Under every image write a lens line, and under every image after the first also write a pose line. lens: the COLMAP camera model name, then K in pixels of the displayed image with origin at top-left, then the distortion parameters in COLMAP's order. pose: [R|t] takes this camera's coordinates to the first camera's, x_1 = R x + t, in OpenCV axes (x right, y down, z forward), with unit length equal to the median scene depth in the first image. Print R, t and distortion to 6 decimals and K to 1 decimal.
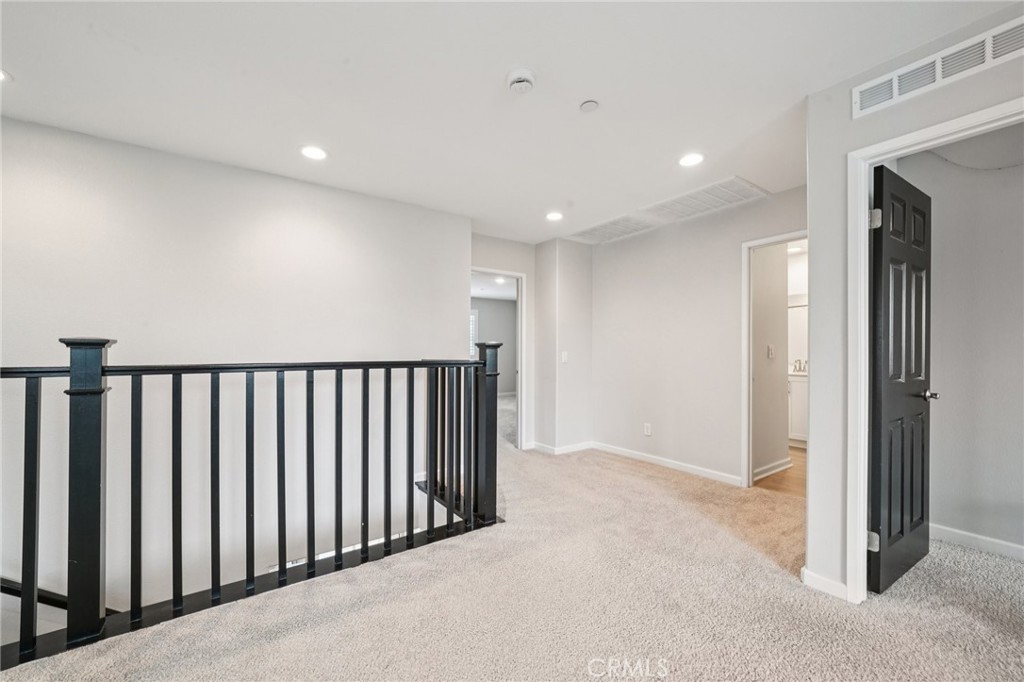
lens RADIAL K [[400.5, 0, 504.4], [0, 400.5, 348.0], [0, 0, 1]] dist [-0.011114, 0.000120]
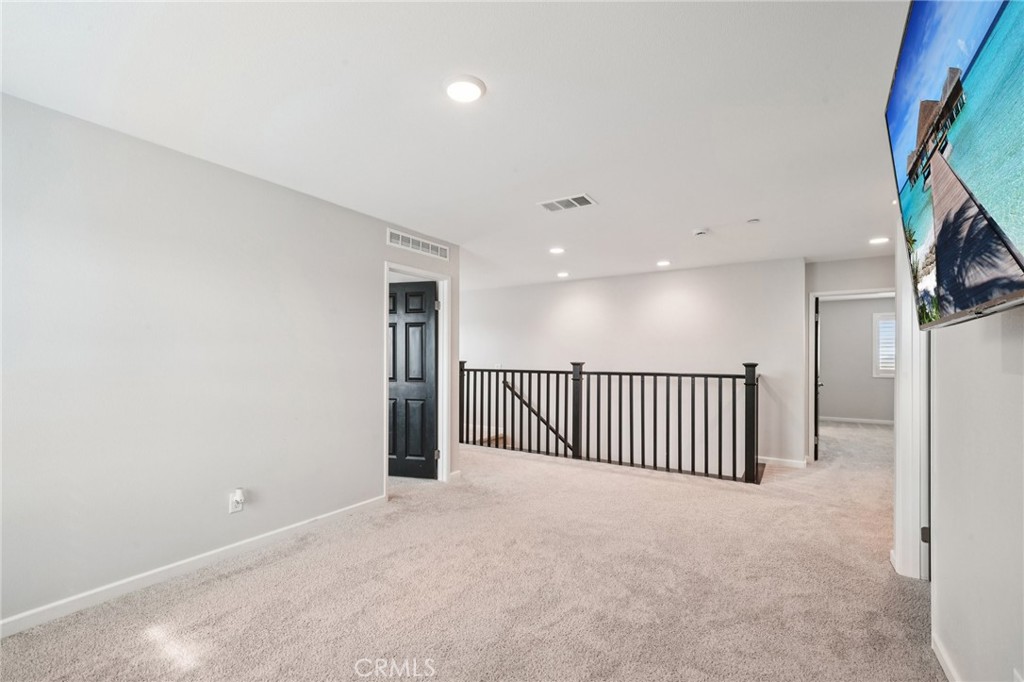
lens RADIAL K [[436.9, 0, 511.1], [0, 436.9, 344.6], [0, 0, 1]] dist [0.001868, 0.000573]
pose [[0.375588, -0.028373, -0.926352, 1.809194], [0.003487, 0.999567, -0.029202, -0.060036], [0.926780, 0.007738, 0.375524, -0.724038]]
